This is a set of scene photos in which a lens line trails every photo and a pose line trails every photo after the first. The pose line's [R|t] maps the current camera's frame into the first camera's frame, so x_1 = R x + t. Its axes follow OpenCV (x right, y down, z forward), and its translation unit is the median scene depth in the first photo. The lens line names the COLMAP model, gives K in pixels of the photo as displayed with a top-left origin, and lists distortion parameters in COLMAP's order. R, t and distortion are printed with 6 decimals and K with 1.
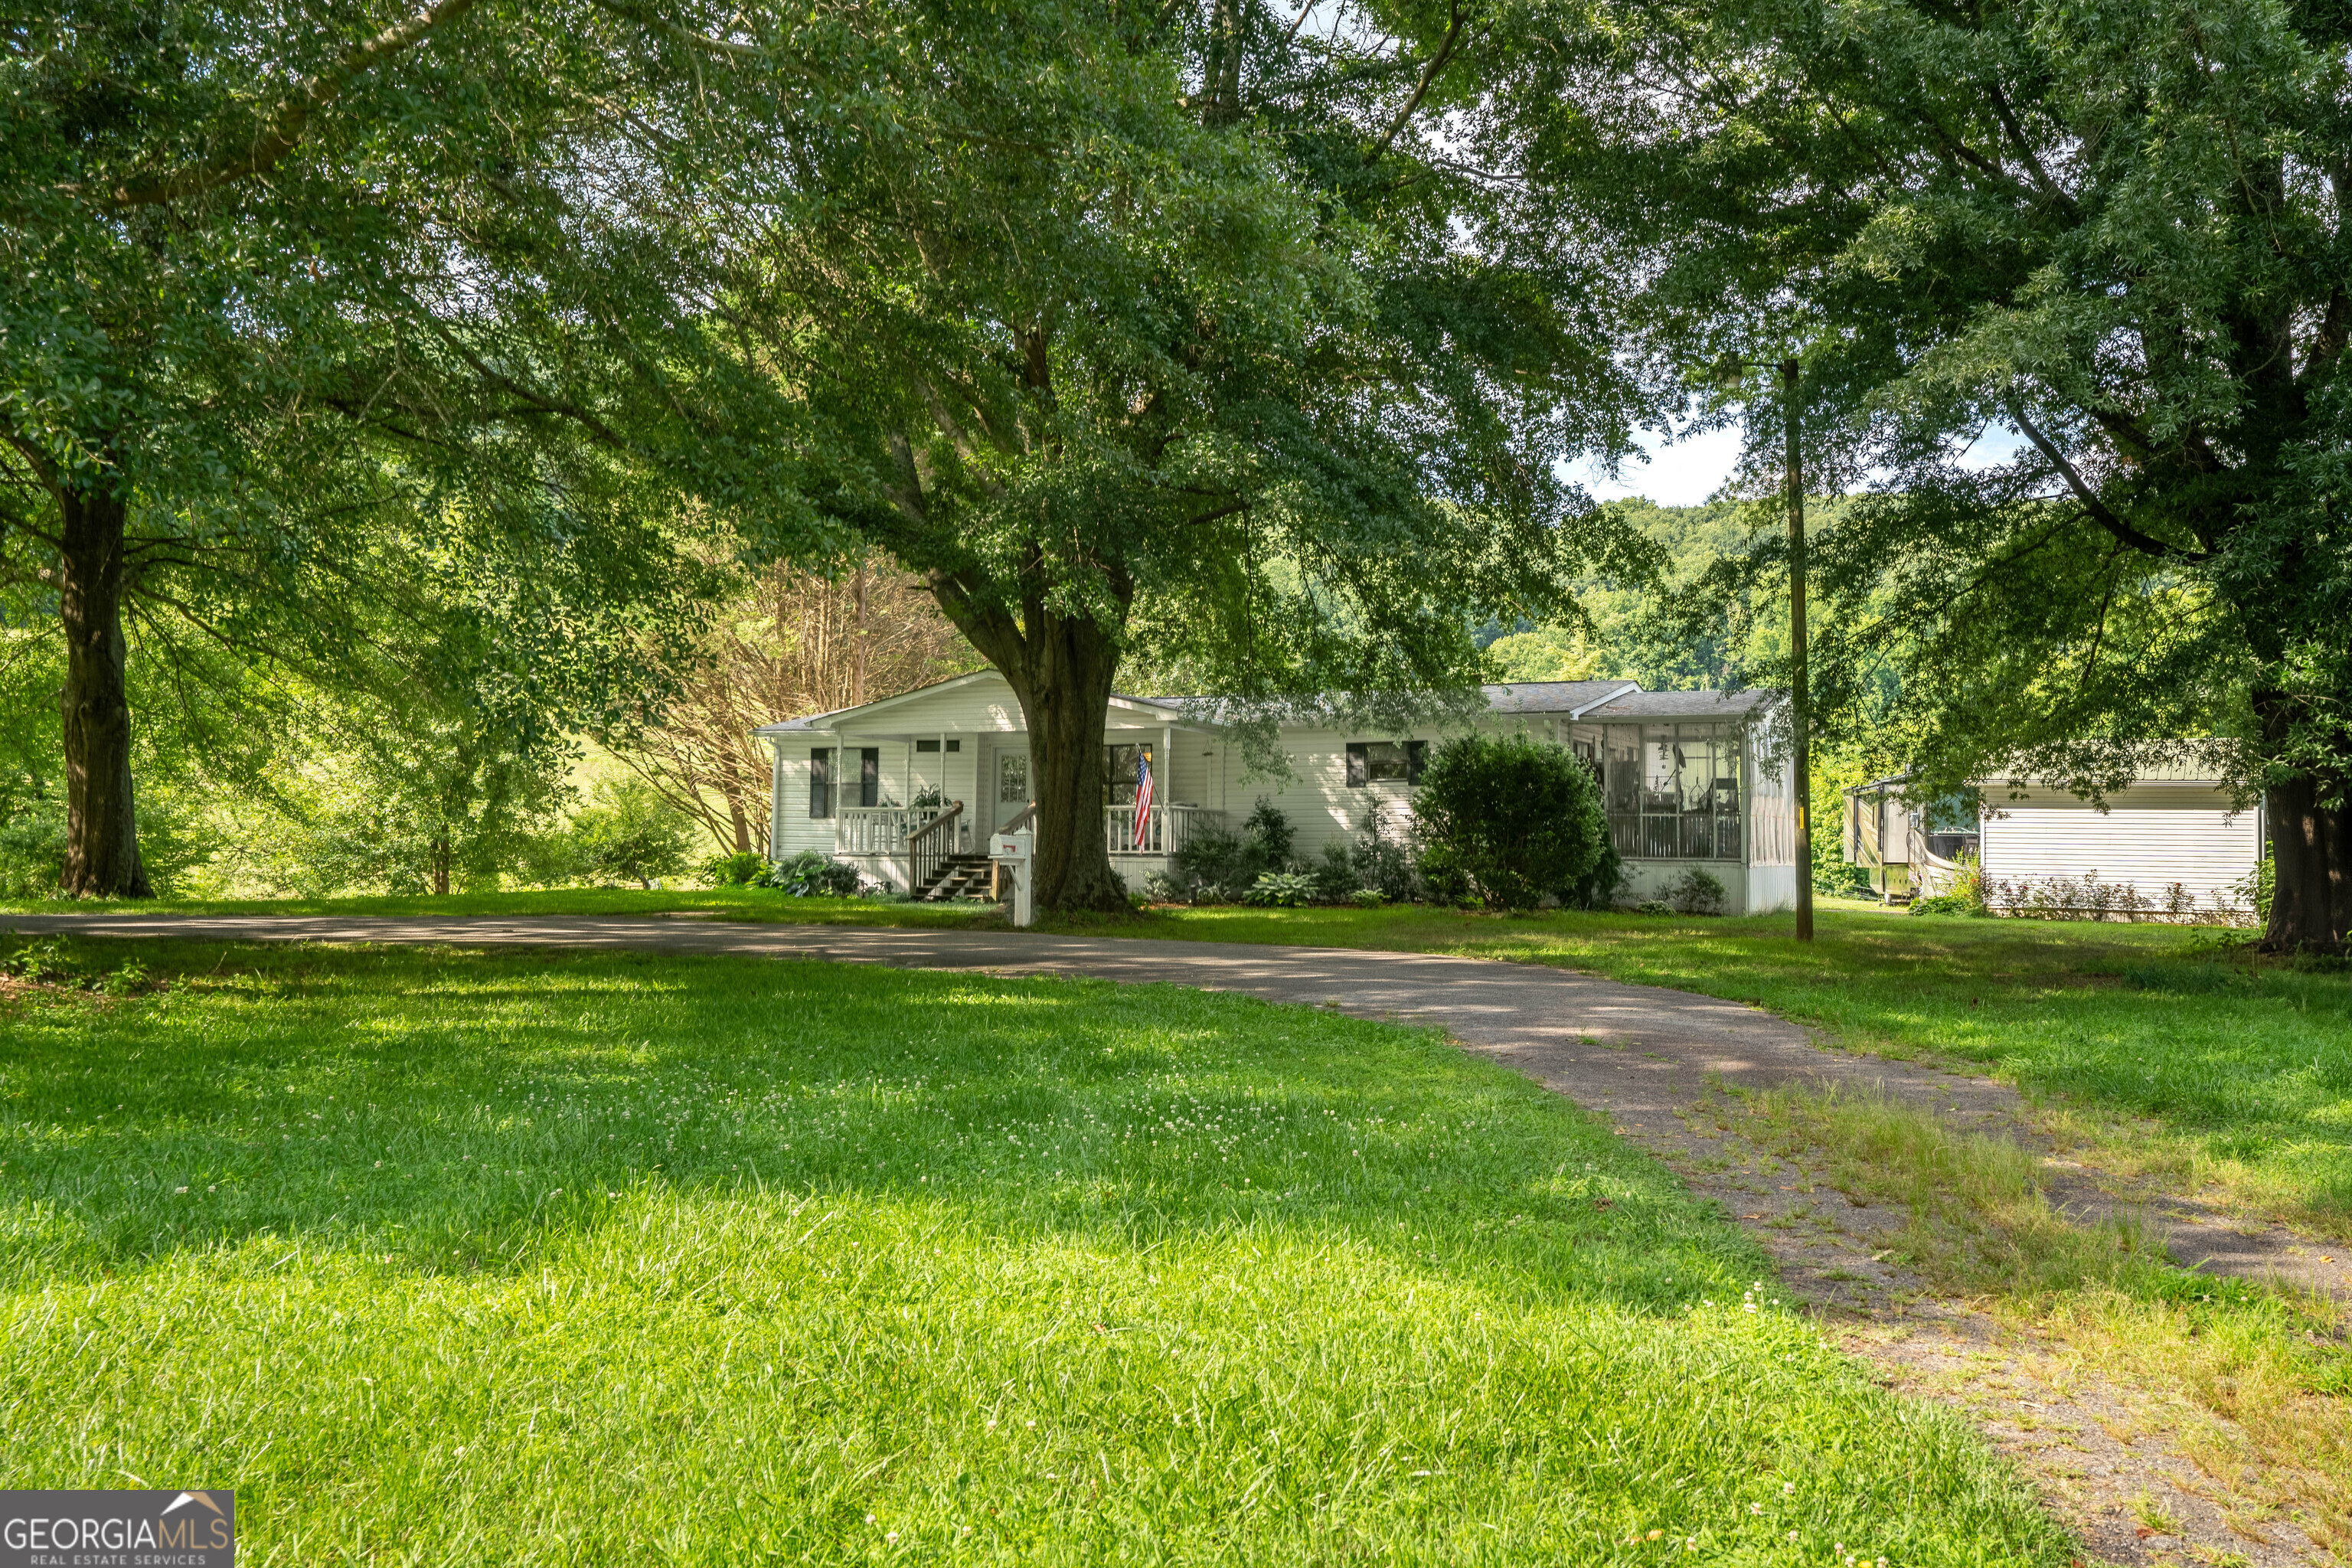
lens RADIAL K [[2270.6, 0, 1163.5], [0, 2270.6, 790.5], [0, 0, 1]] dist [0.178969, 0.000000]
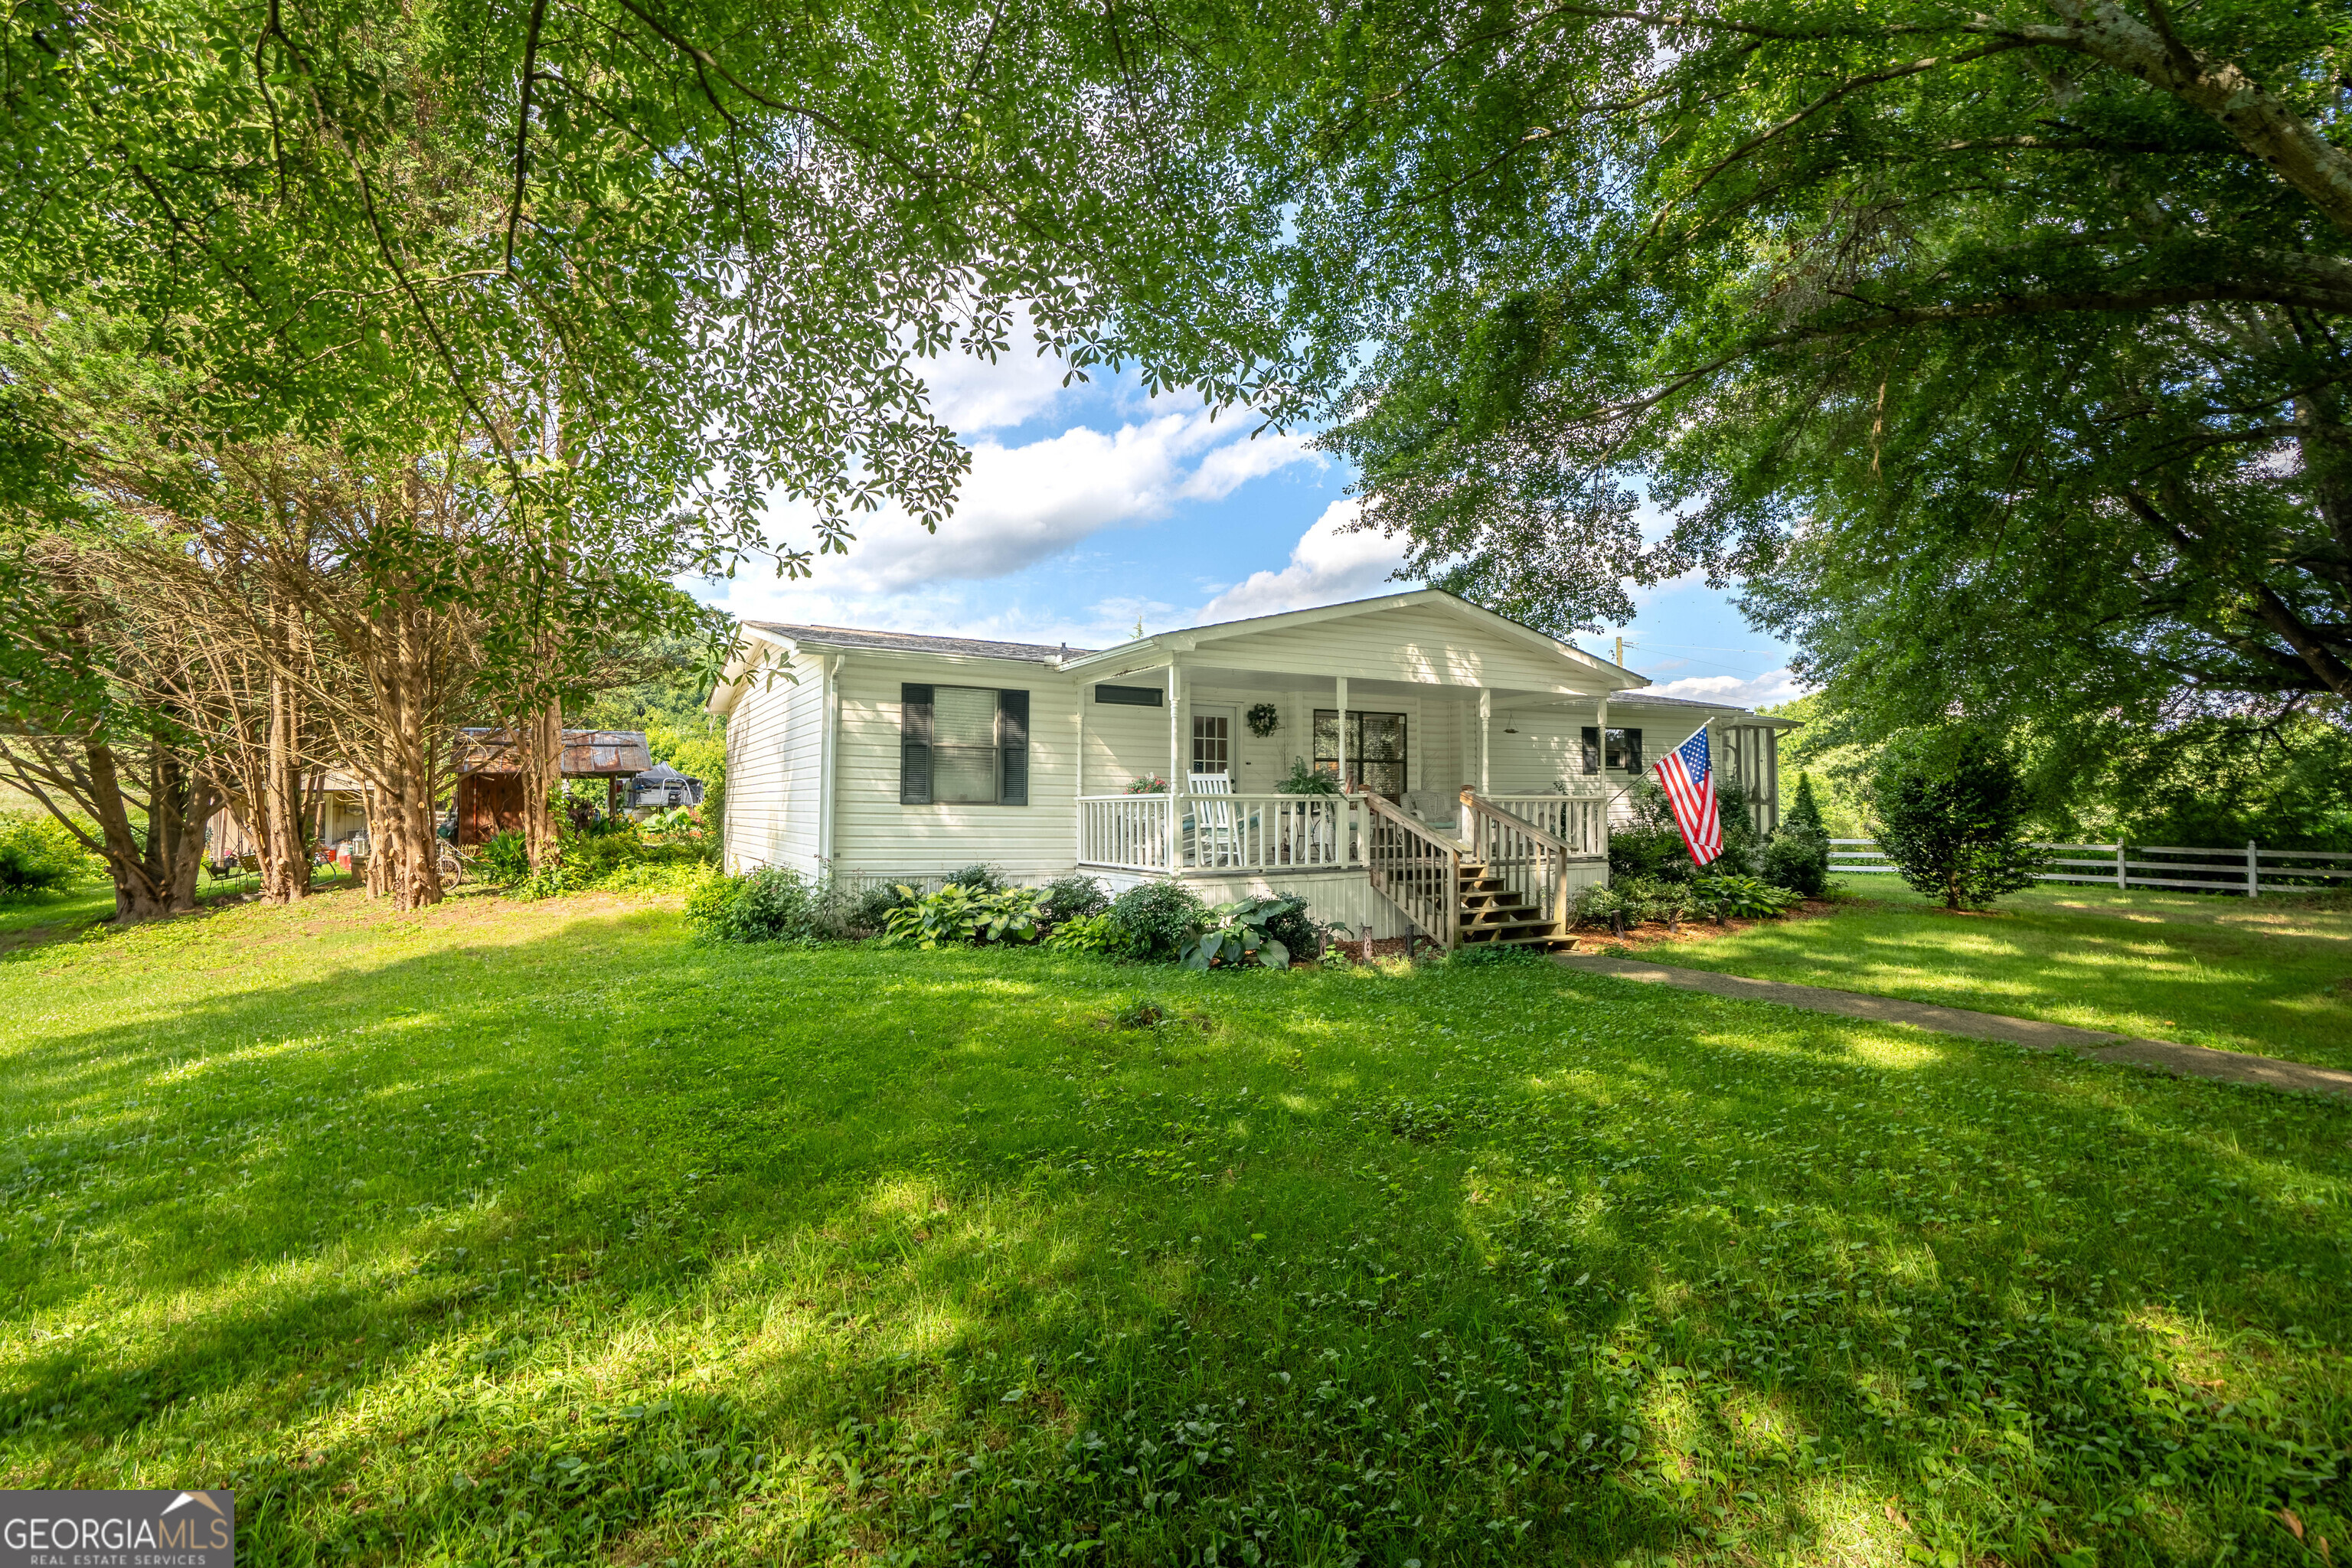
lens RADIAL K [[1085.2, 0, 1174.2], [0, 1085.2, 775.6], [0, 0, 1]] dist [-0.019667, 0.002477]
pose [[0.580225, 0.014731, 0.814323, -0.339630], [-0.028238, 0.999599, 0.002038, 0.001985], [-0.813967, -0.024178, 0.580408, 0.783324]]
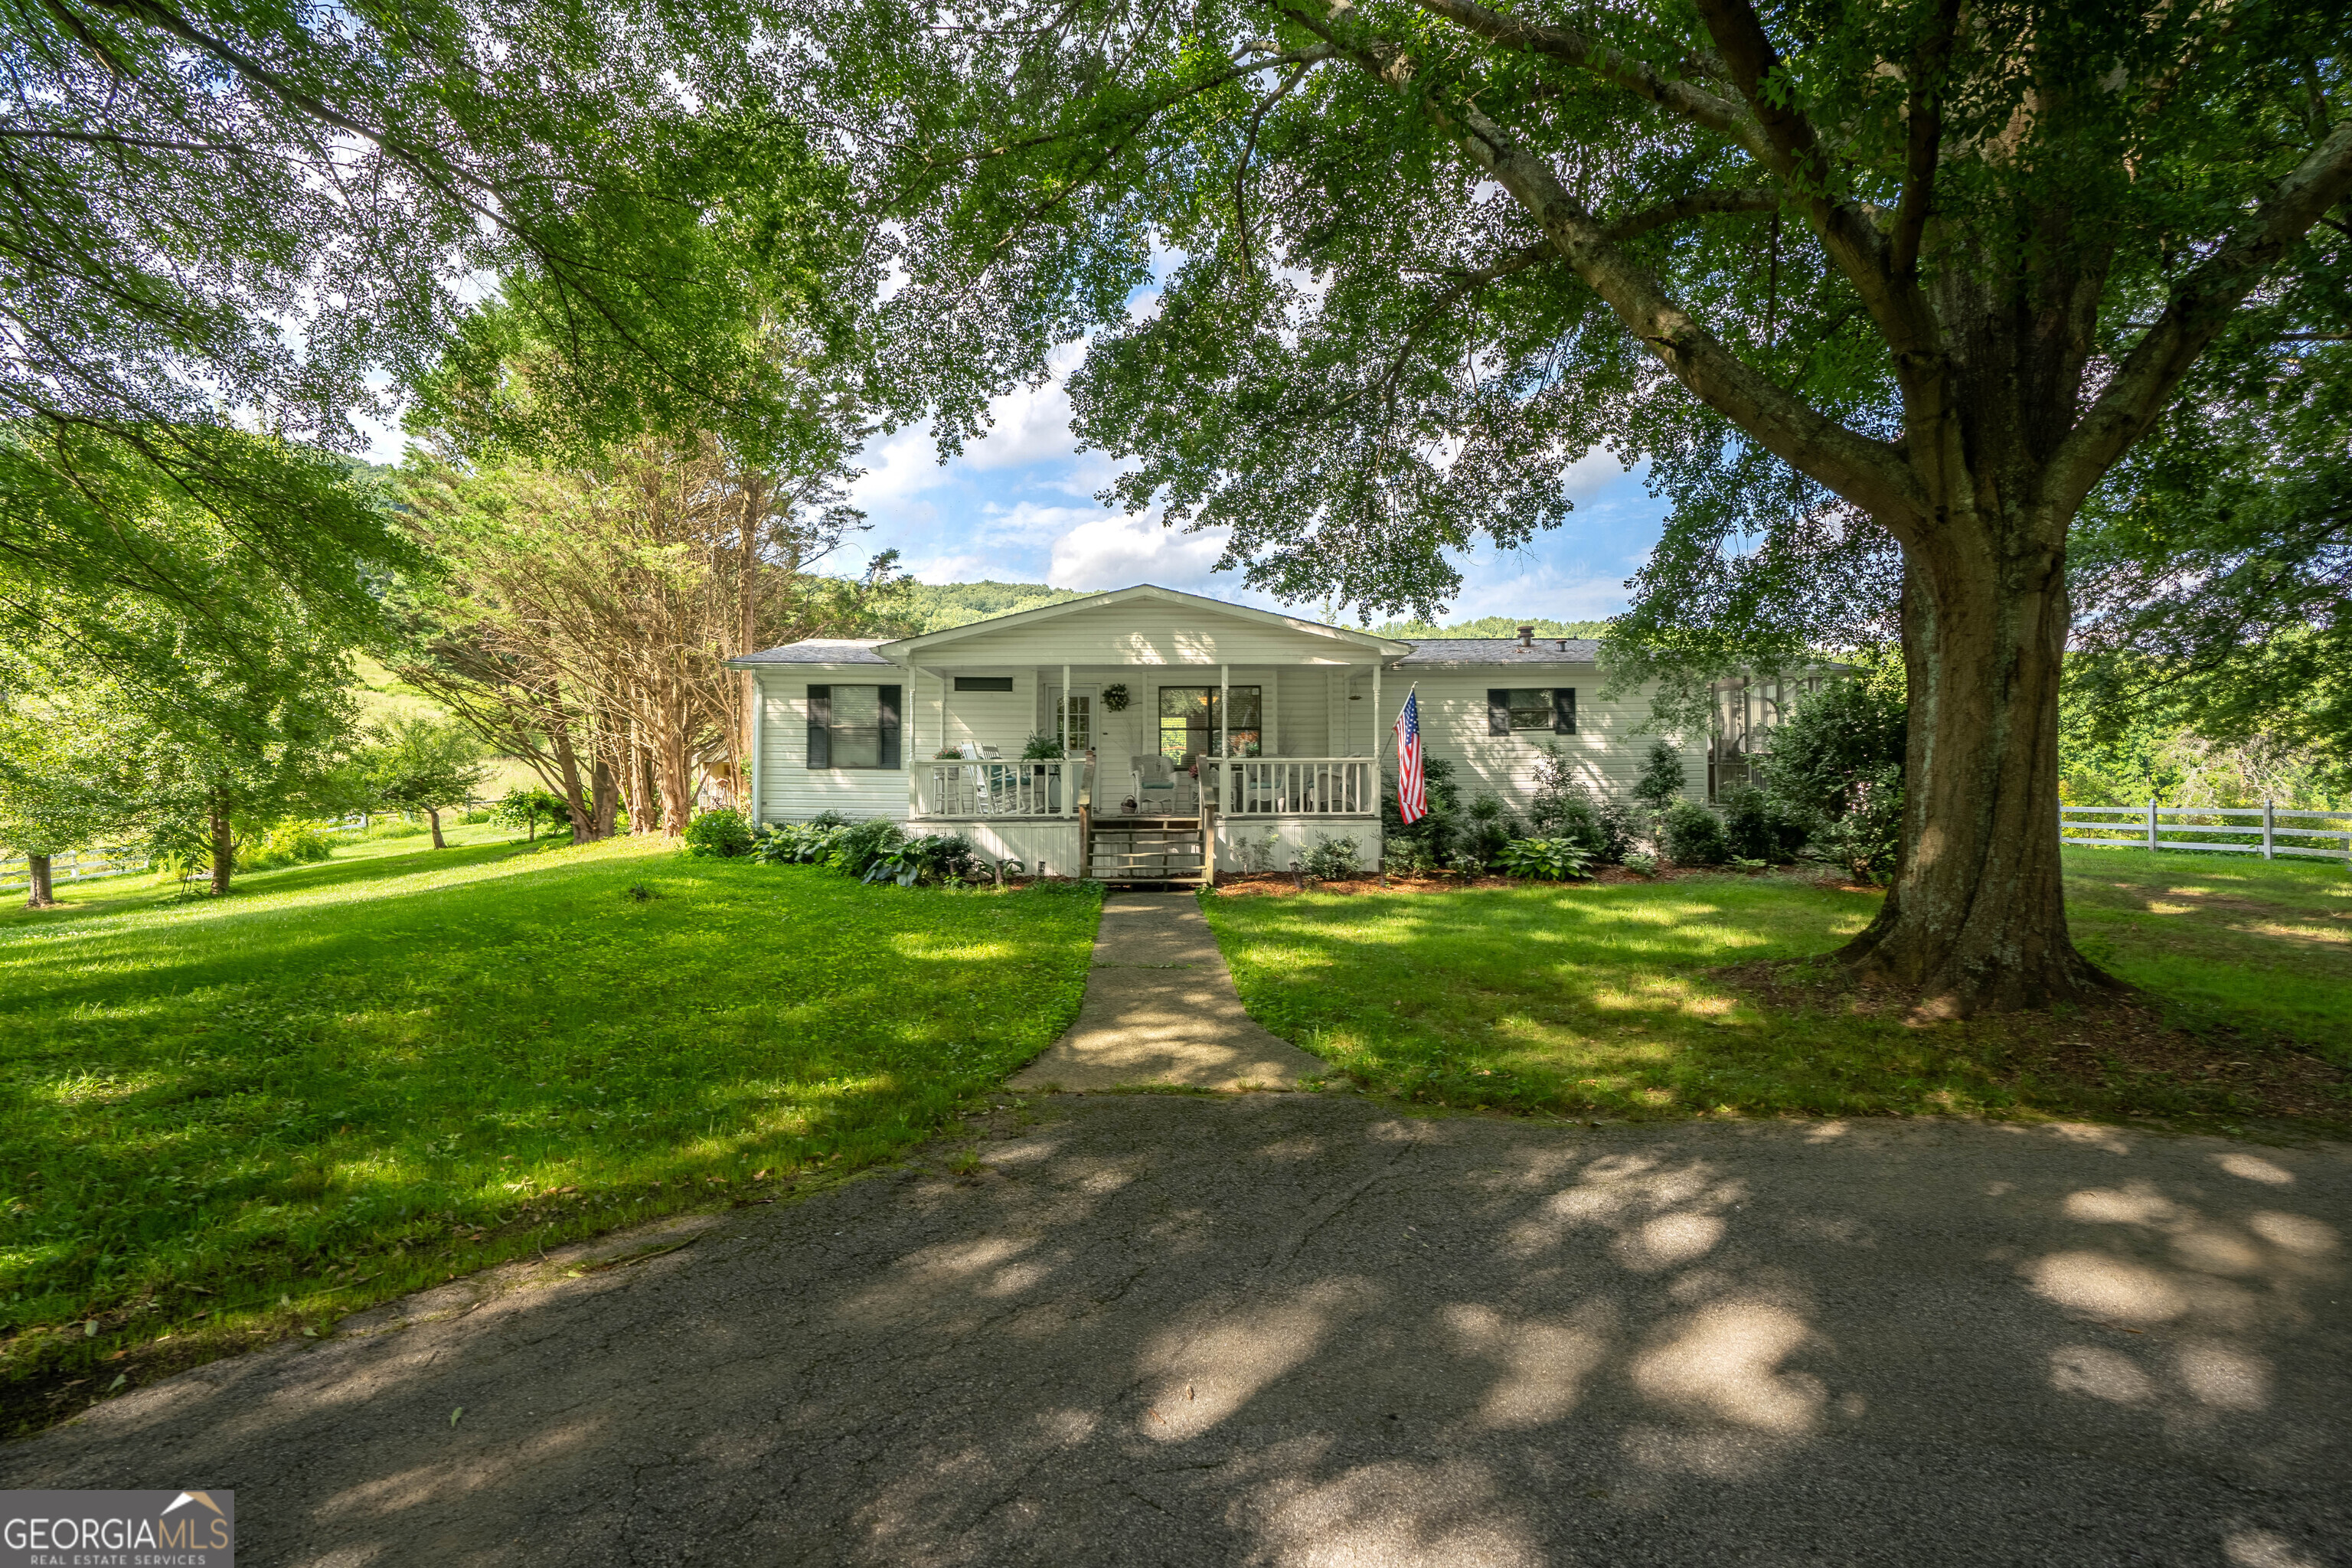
lens RADIAL K [[1085.2, 0, 1195.9], [0, 1085.2, 769.3], [0, 0, 1]] dist [-0.019667, 0.002477]
pose [[0.891064, -0.010603, 0.453754, -0.208257], [-0.006367, 0.999337, 0.035854, -0.003300], [-0.453833, -0.034837, 0.890405, 0.581690]]
